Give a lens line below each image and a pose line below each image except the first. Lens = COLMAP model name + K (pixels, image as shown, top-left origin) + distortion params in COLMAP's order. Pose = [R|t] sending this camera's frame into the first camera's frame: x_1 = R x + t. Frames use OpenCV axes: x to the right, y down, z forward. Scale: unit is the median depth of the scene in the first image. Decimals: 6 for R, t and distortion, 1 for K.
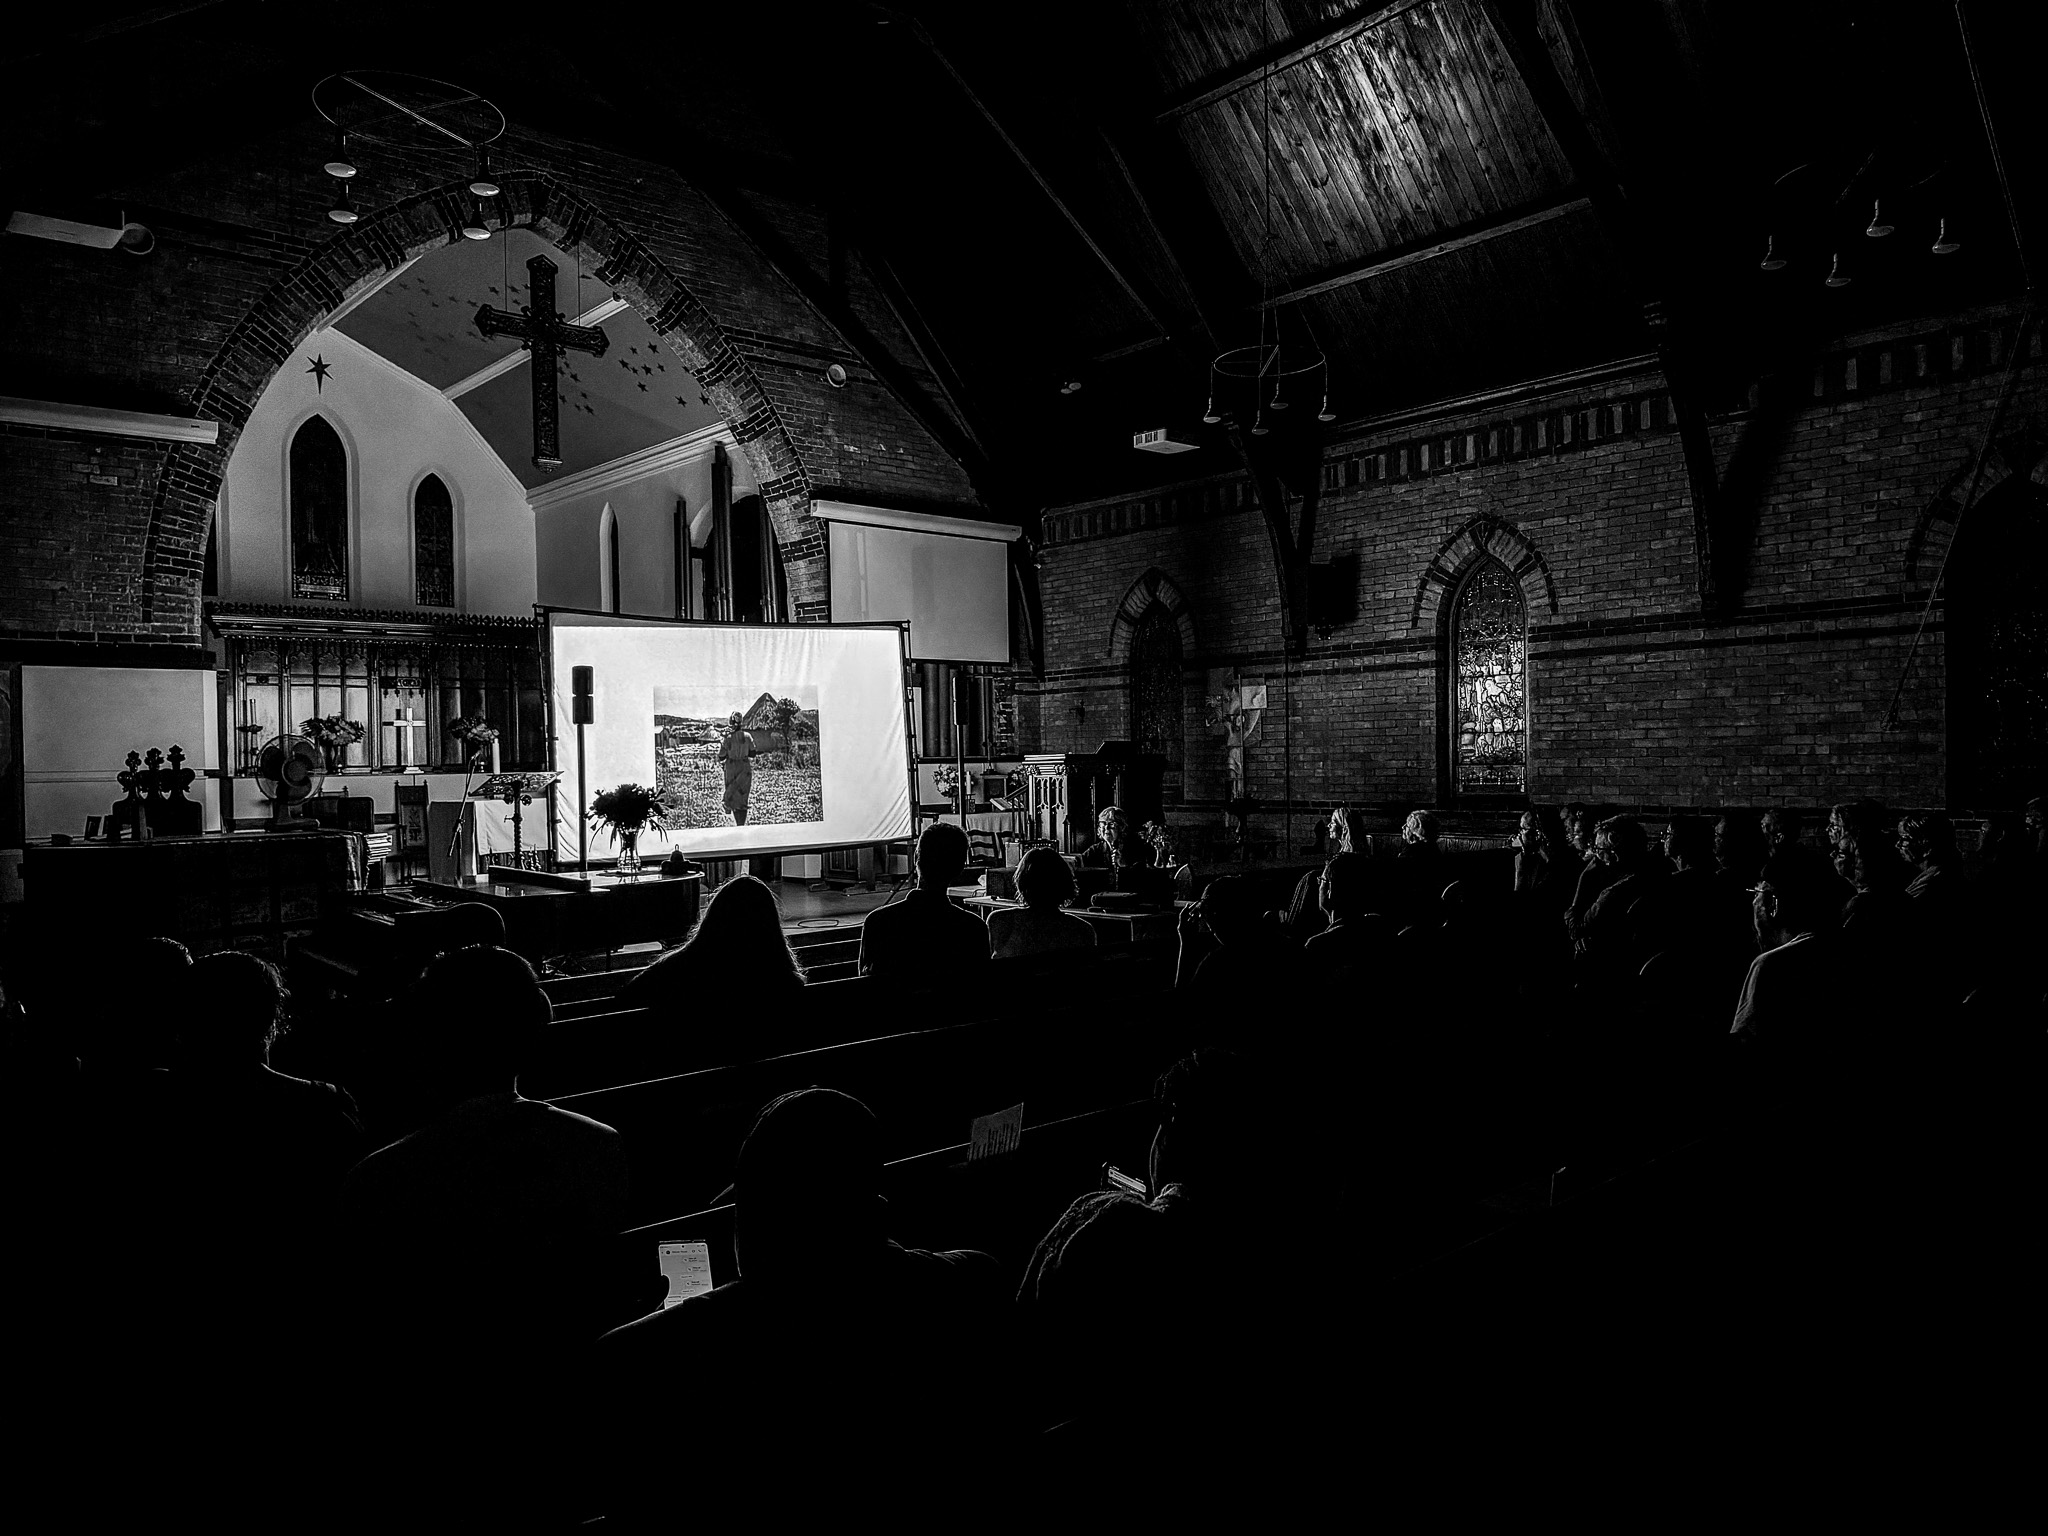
lens RADIAL K [[1430.8, 0, 1029.1], [0, 1430.8, 786.3], [0, 0, 1]] dist [0.070827, -0.117504]
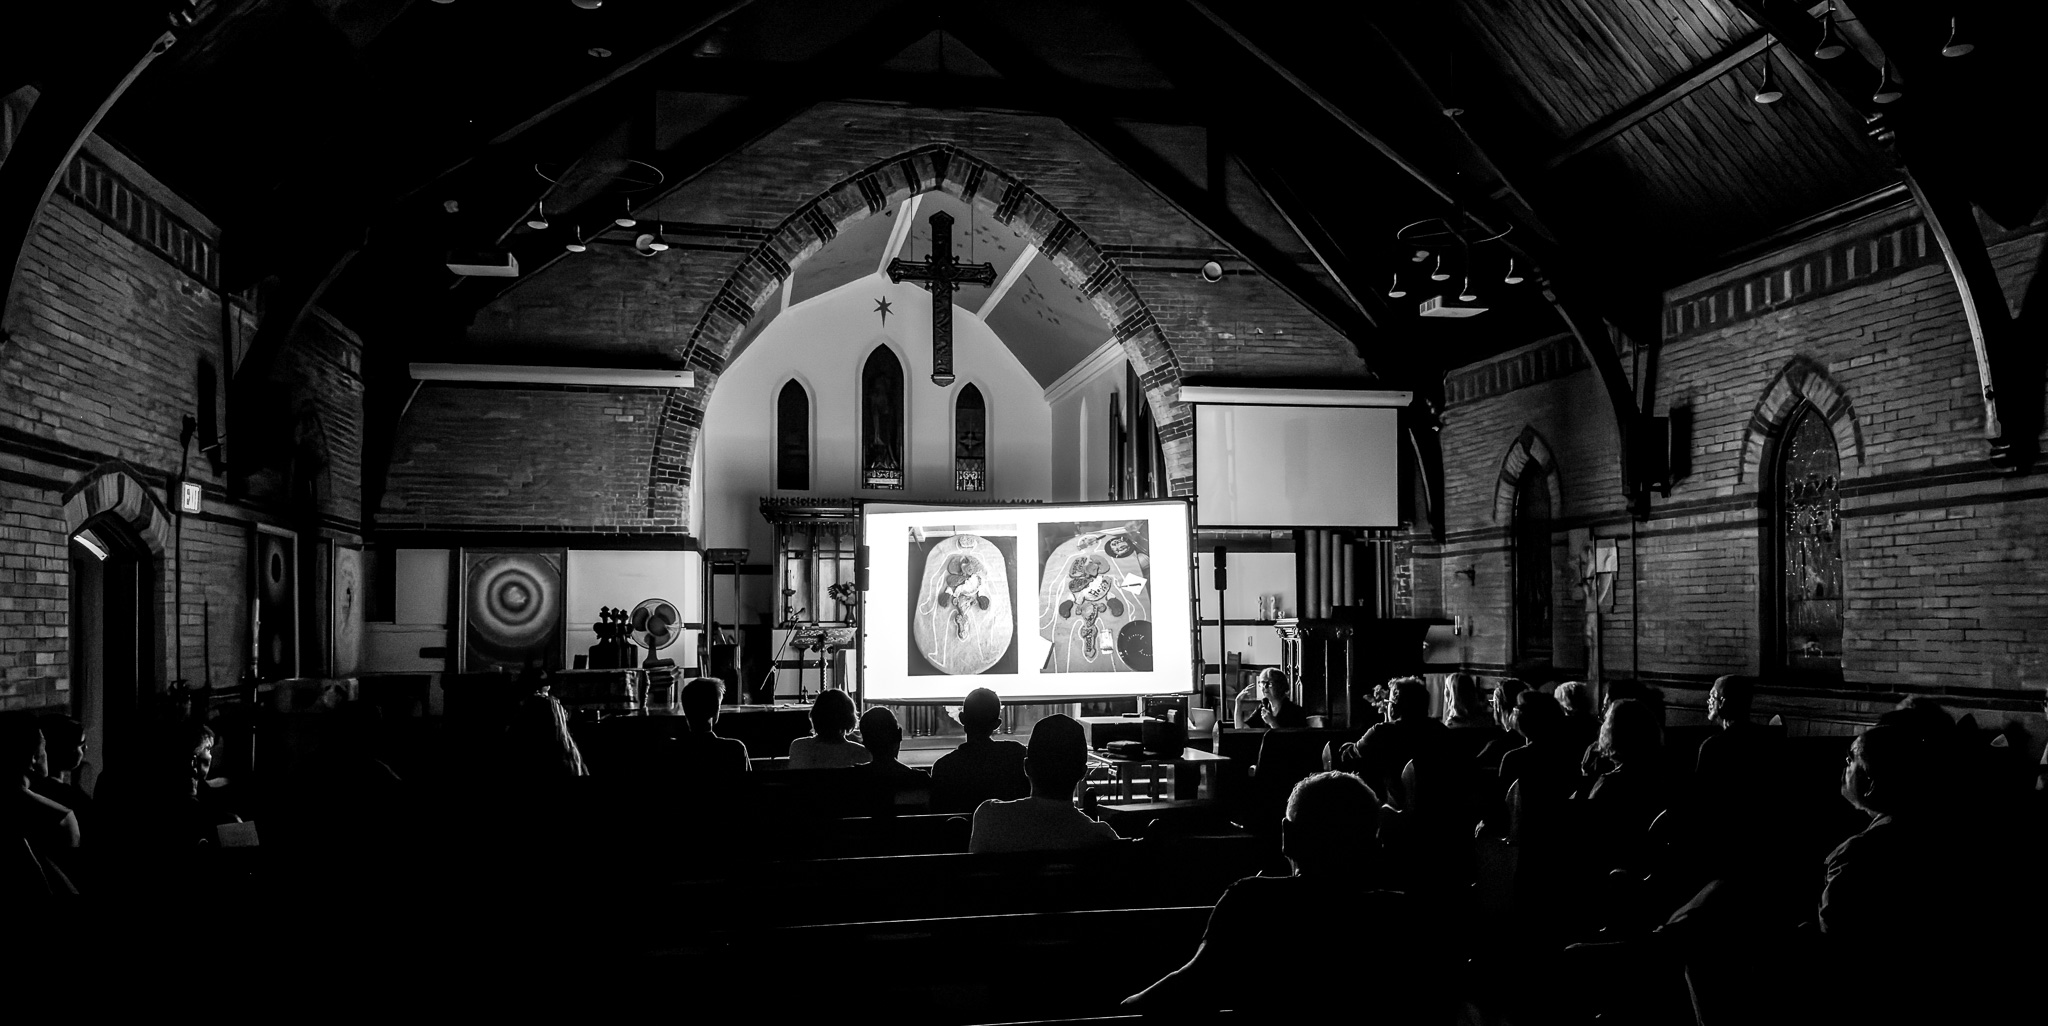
lens RADIAL K [[1435.0, 0, 1025.3], [0, 1435.0, 586.2], [0, 0, 1]] dist [0.101660, -0.179856]
pose [[0.863520, -0.000799, -0.504314, 0.341776], [-0.018797, 0.999253, -0.033769, -0.005720], [0.503964, 0.038640, 0.862860, -0.018212]]
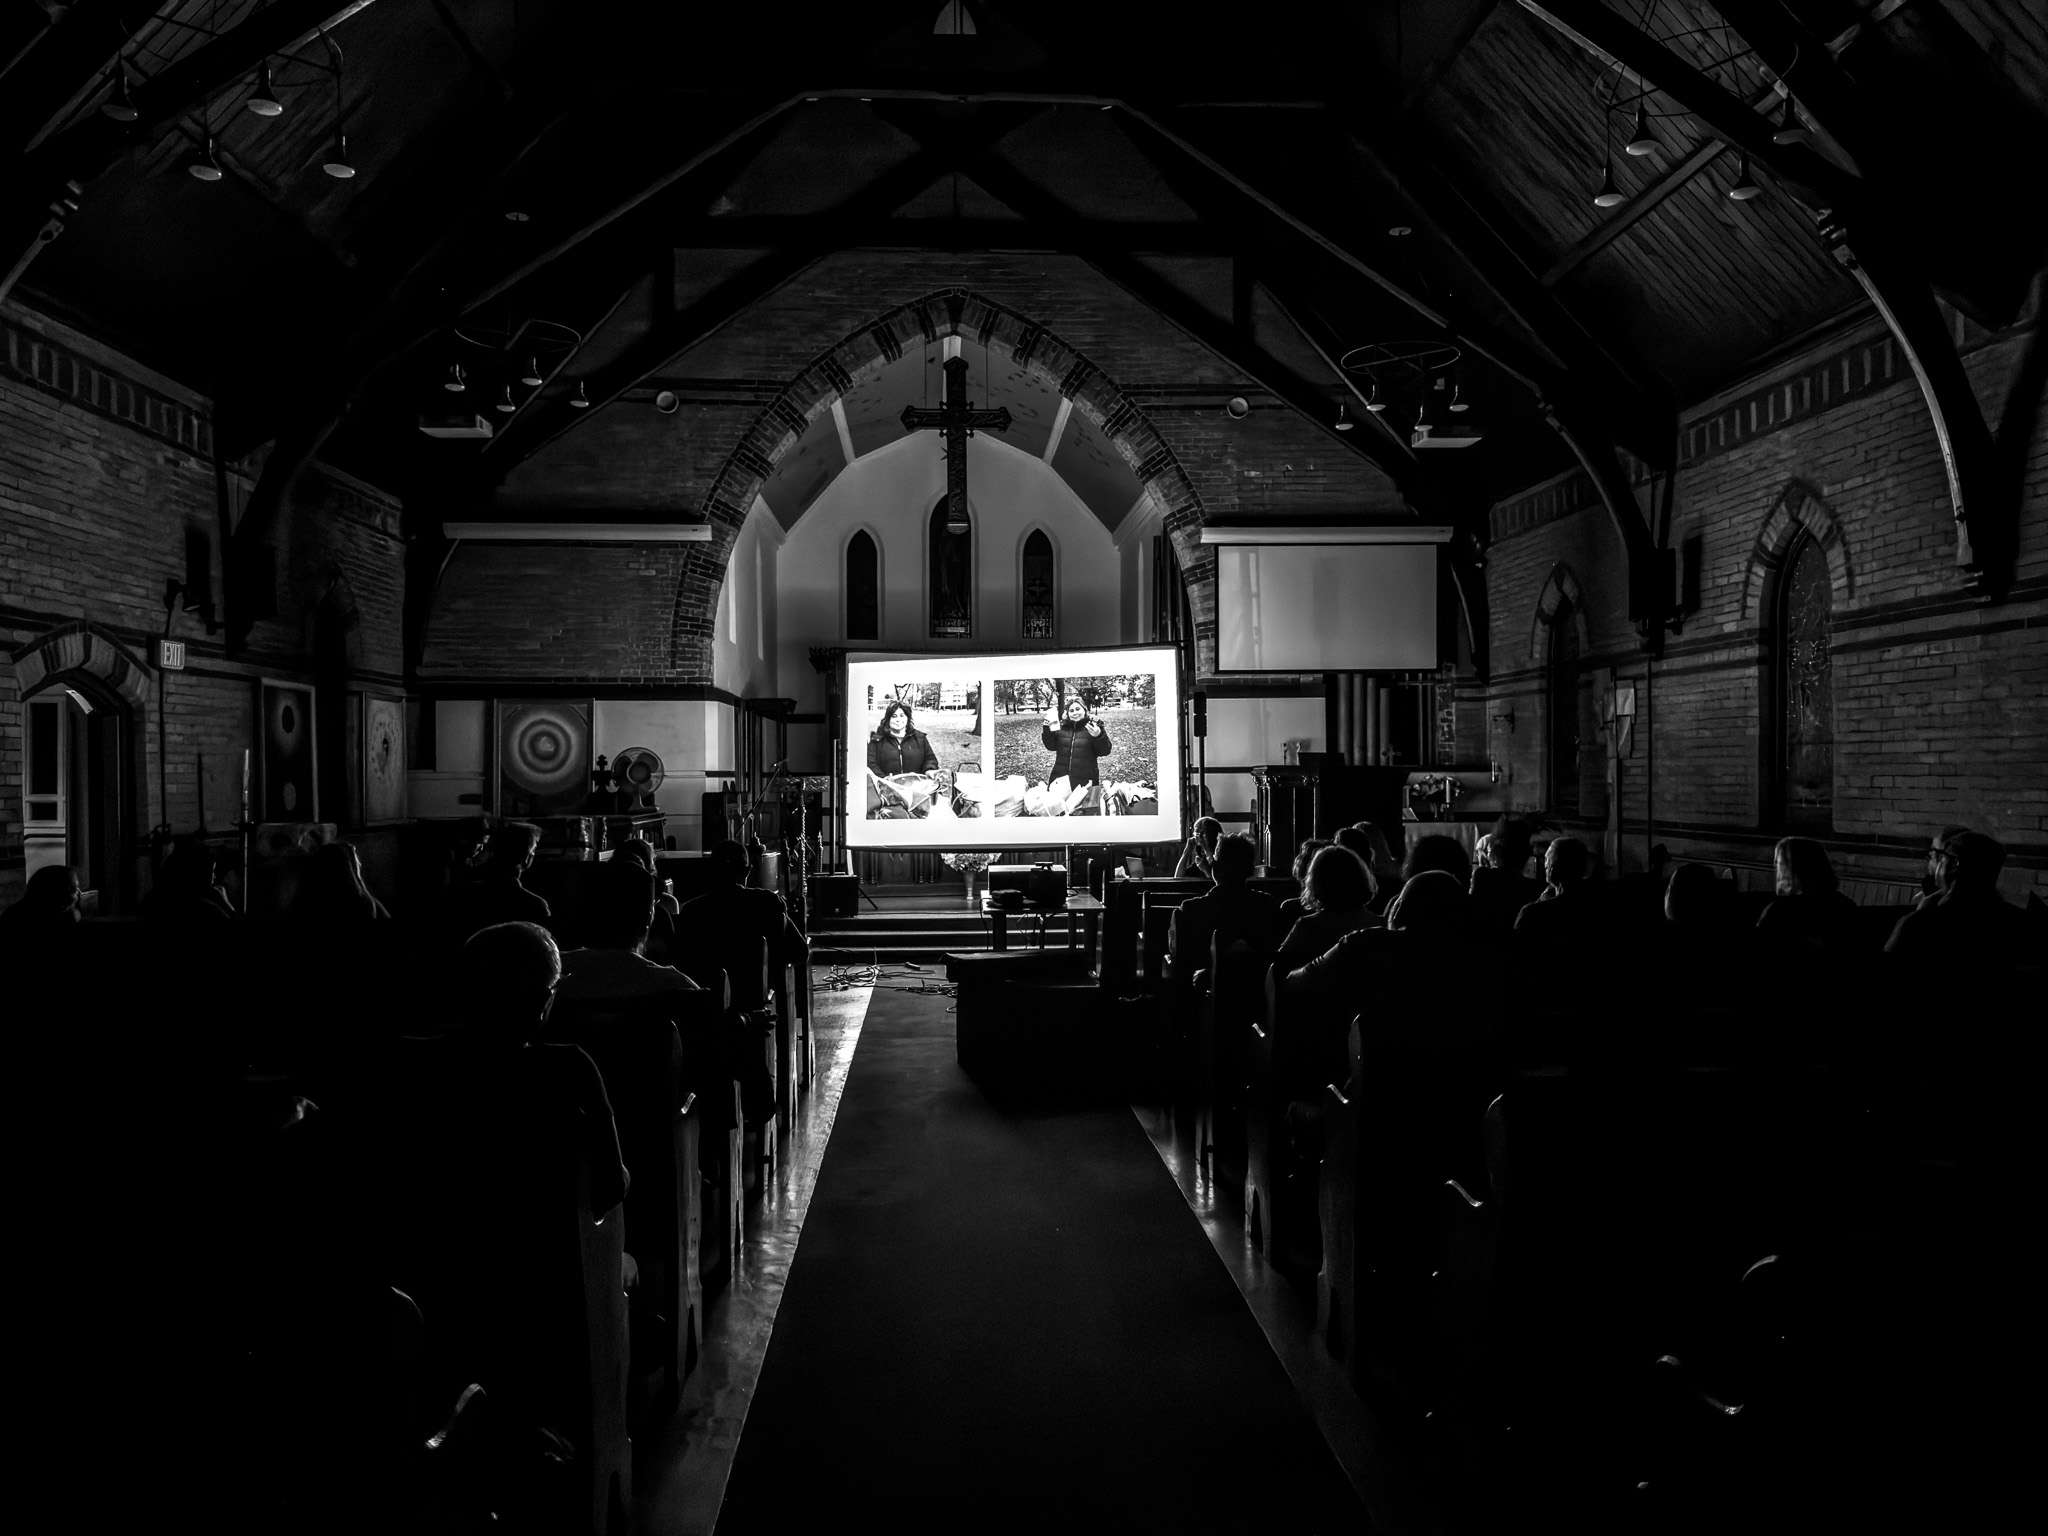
lens RADIAL K [[1431.8, 0, 1023.4], [0, 1431.8, 778.7], [0, 0, 1]] dist [0.074439, -0.125458]
pose [[0.787539, 0.014386, -0.616097, 0.460085], [-0.018161, 0.999835, 0.000132, -0.008697], [0.615997, 0.011085, 0.787670, 0.072212]]
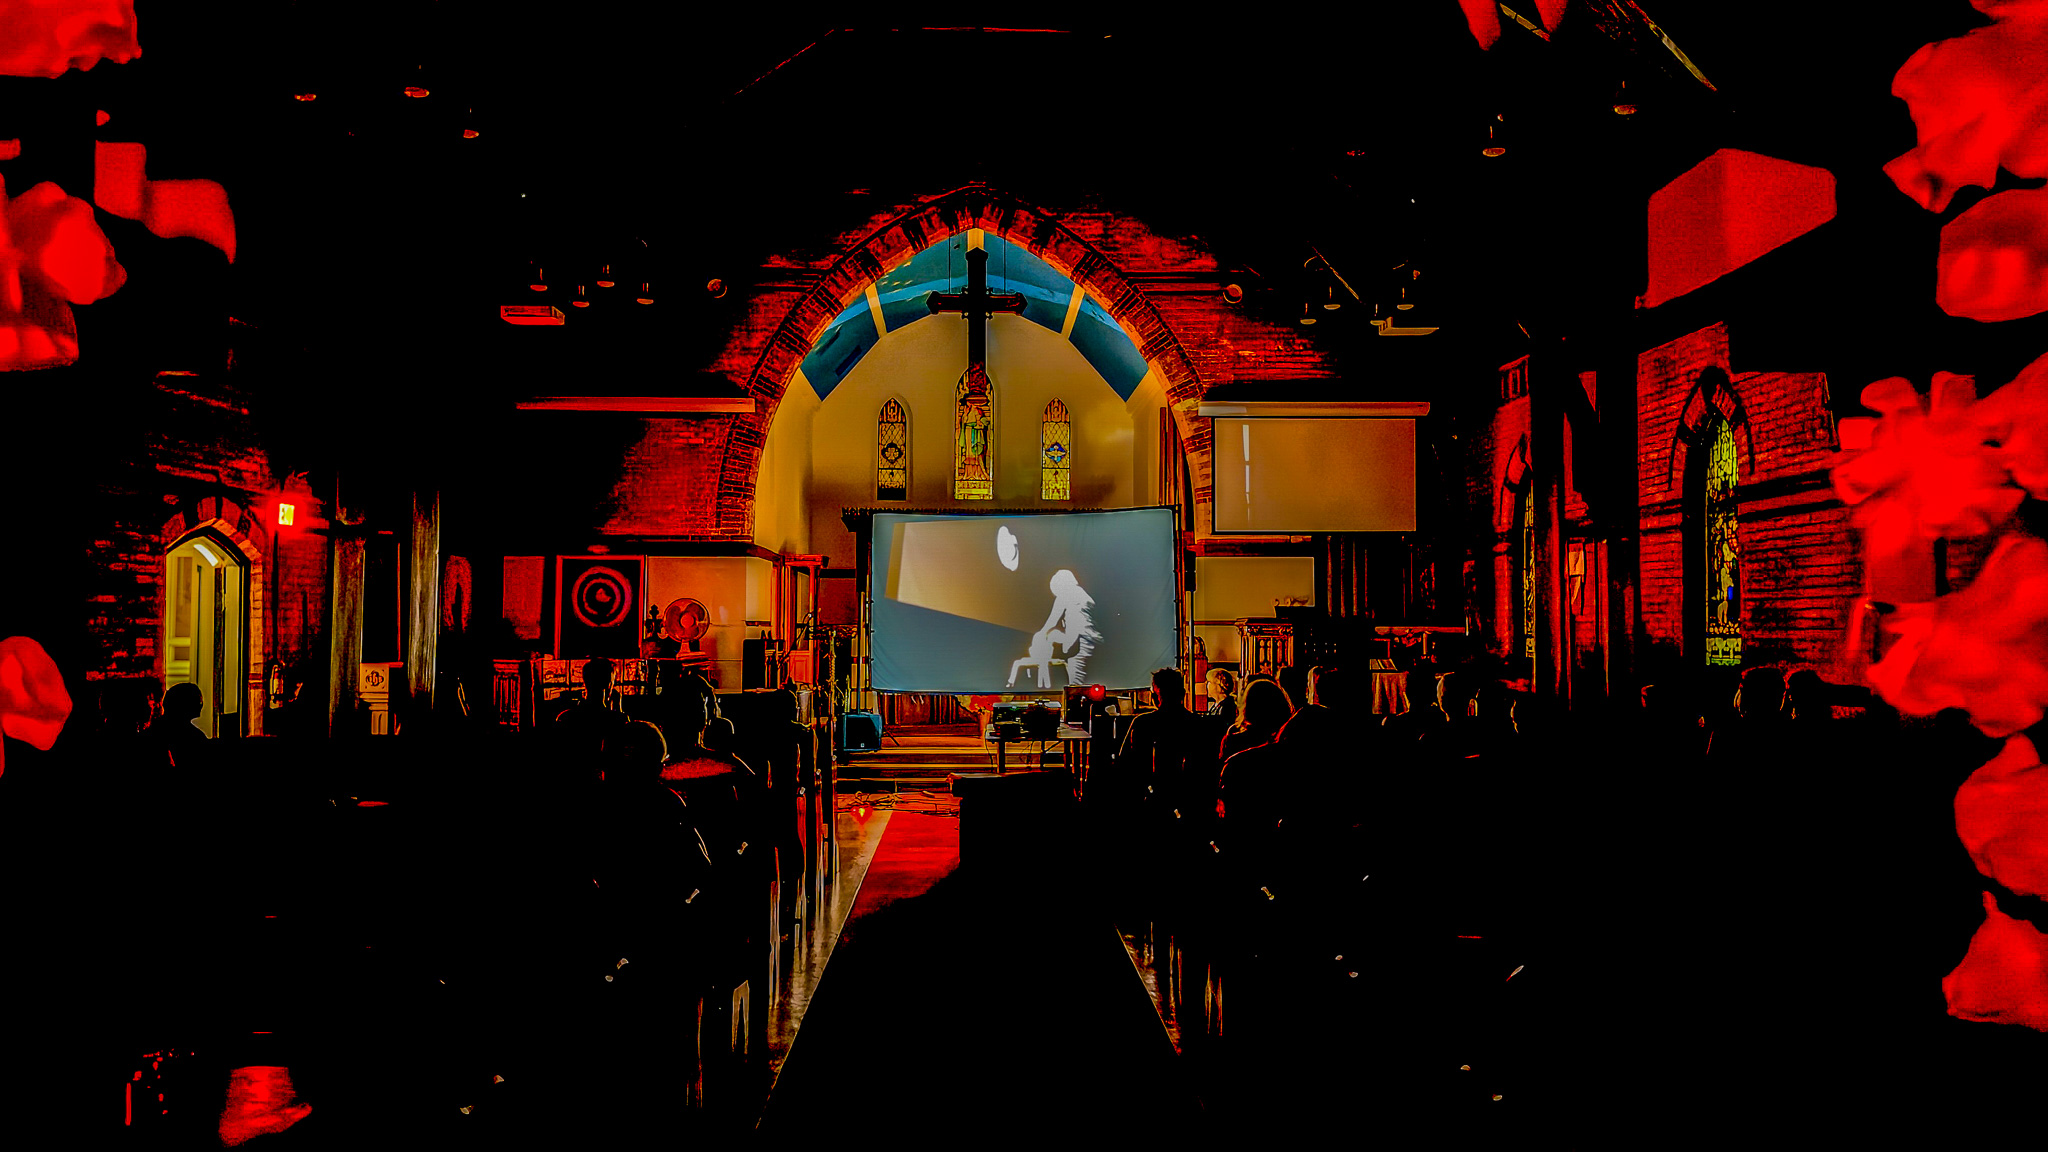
lens RADIAL K [[1430.7, 0, 1024.0], [0, 1430.7, 576.0], [0, 0, 1]] dist [0.072395, -0.107910]
pose [[0.773248, -0.006588, -0.634069, 0.542804], [-0.025075, 0.998846, -0.040957, -0.003639], [0.633608, 0.047570, 0.772191, -0.001934]]
